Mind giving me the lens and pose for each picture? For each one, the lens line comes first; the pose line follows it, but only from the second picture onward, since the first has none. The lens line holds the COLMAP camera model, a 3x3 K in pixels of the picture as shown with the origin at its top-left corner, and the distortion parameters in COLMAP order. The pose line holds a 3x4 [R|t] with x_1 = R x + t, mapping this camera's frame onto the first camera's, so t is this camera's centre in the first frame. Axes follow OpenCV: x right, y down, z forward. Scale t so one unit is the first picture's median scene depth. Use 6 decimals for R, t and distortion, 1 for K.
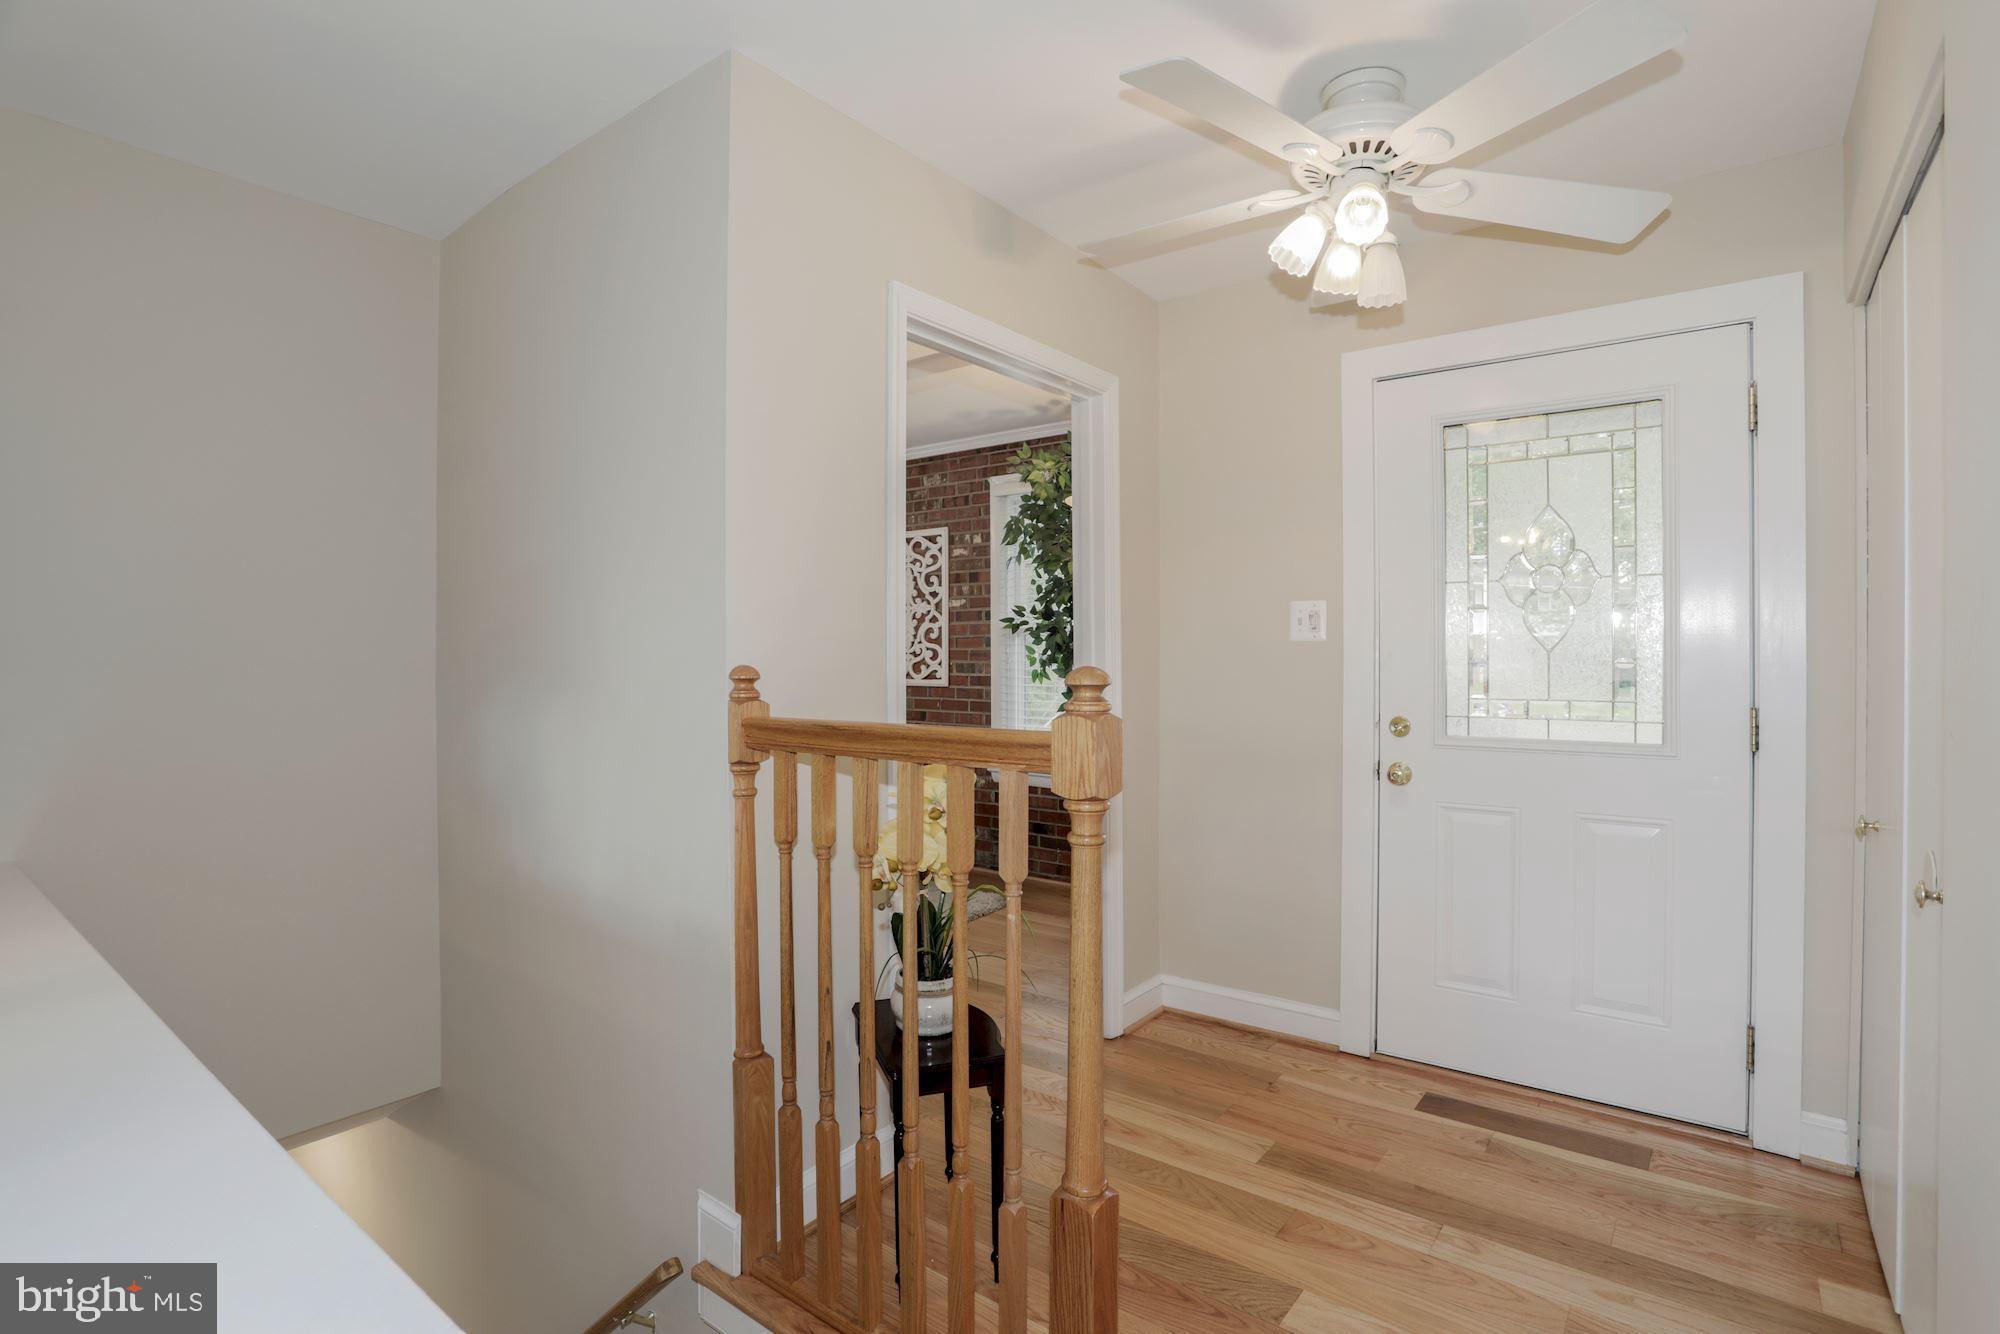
lens RADIAL K [[1010.8, 0, 982.4], [0, 1010.8, 657.0], [0, 0, 1]] dist [-0.098293, 0.044503]
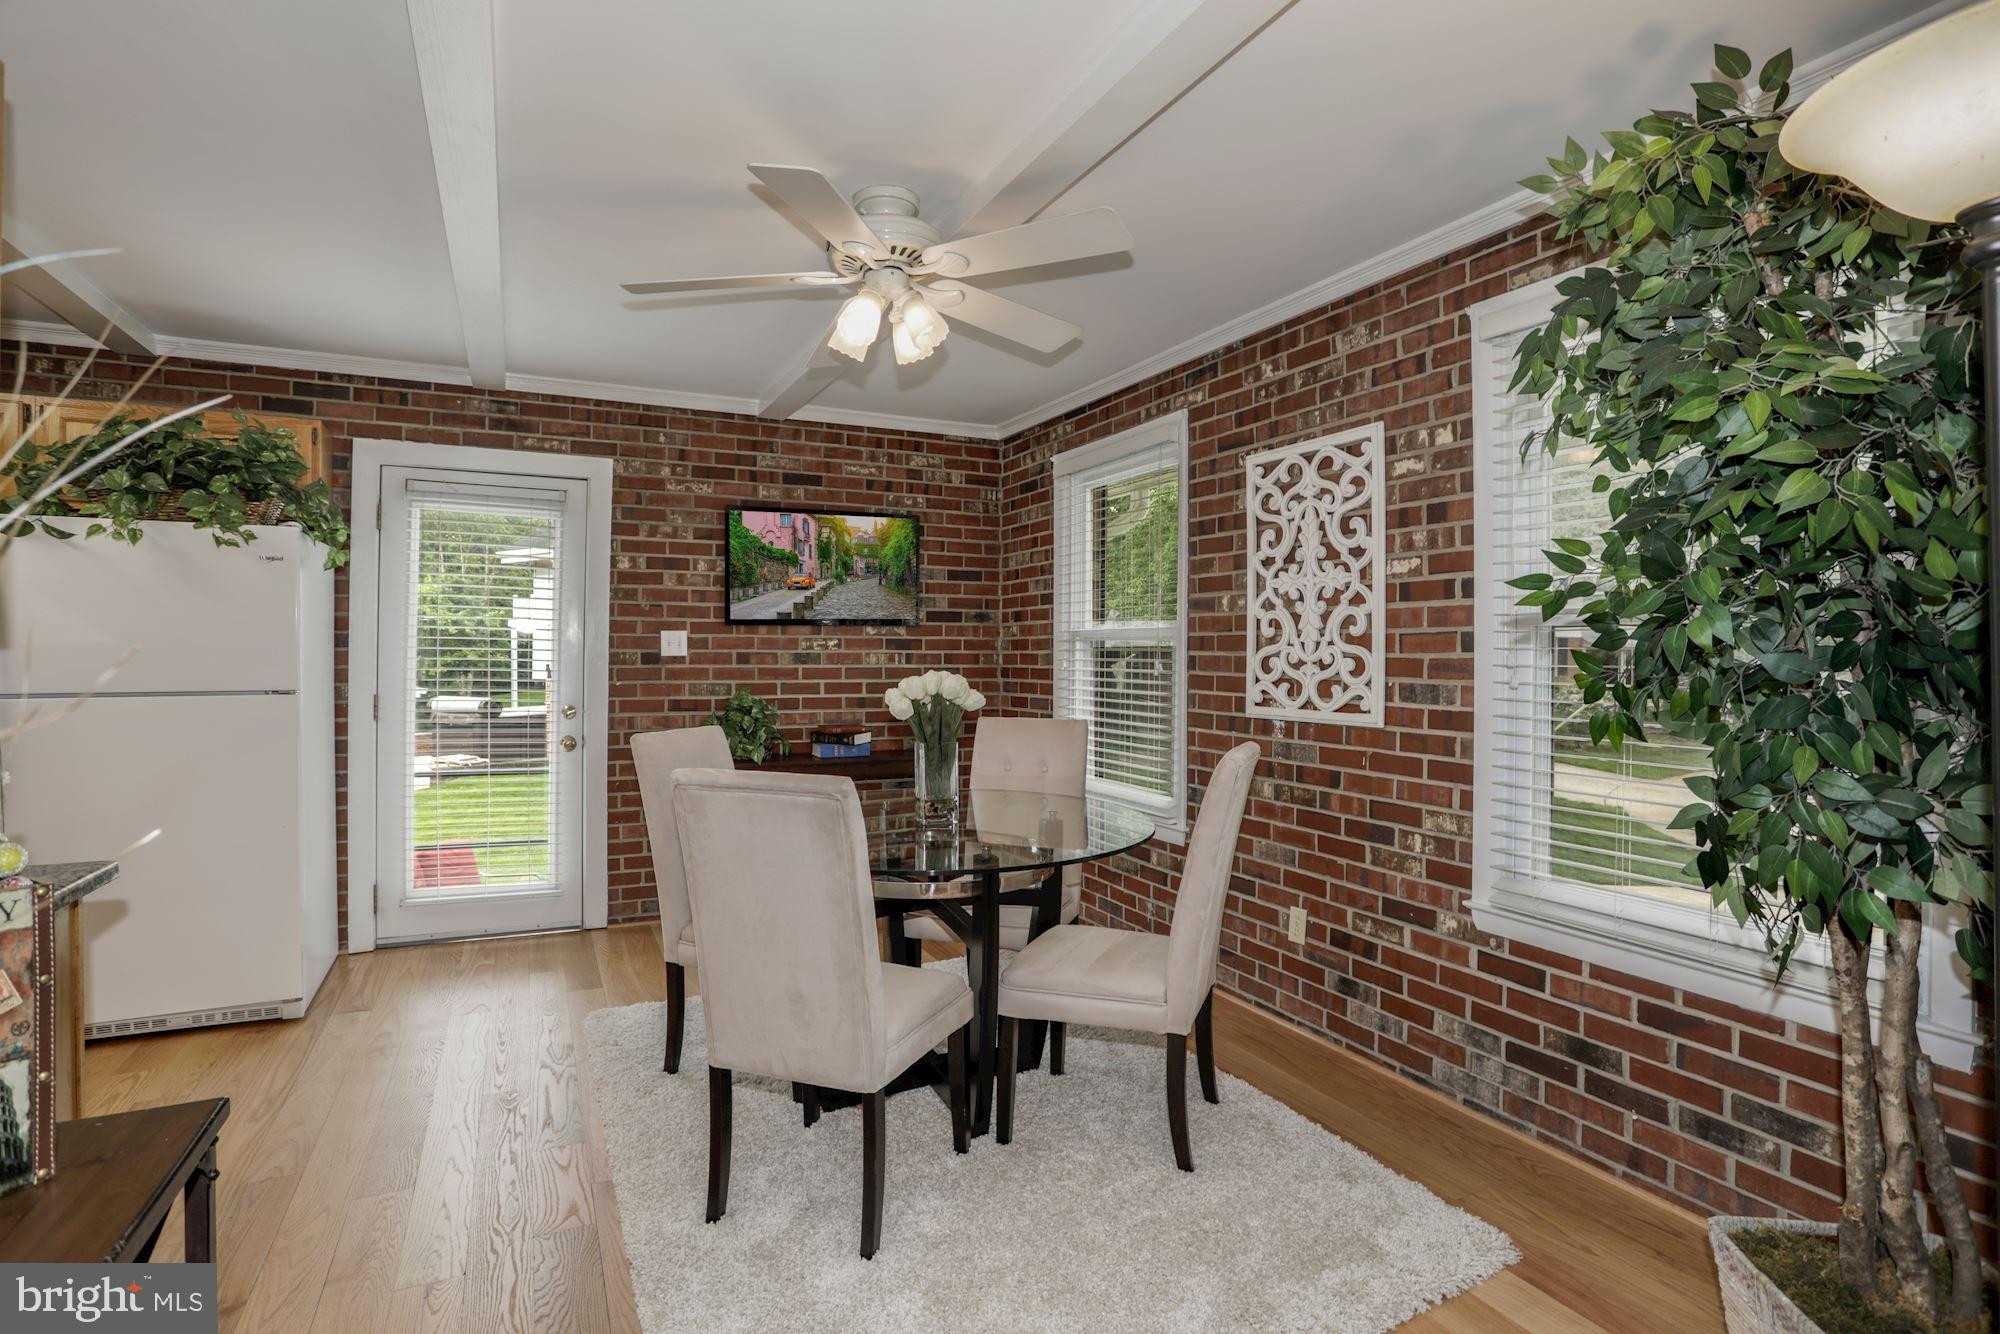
lens RADIAL K [[978.0, 0, 992.9], [0, 978.0, 662.2], [0, 0, 1]] dist [-0.084662, 0.042793]
pose [[0.901232, 0.005852, -0.433297, -0.000265], [-0.003032, 0.999970, 0.007197, -0.007394], [0.433326, -0.005172, 0.901223, 0.466508]]
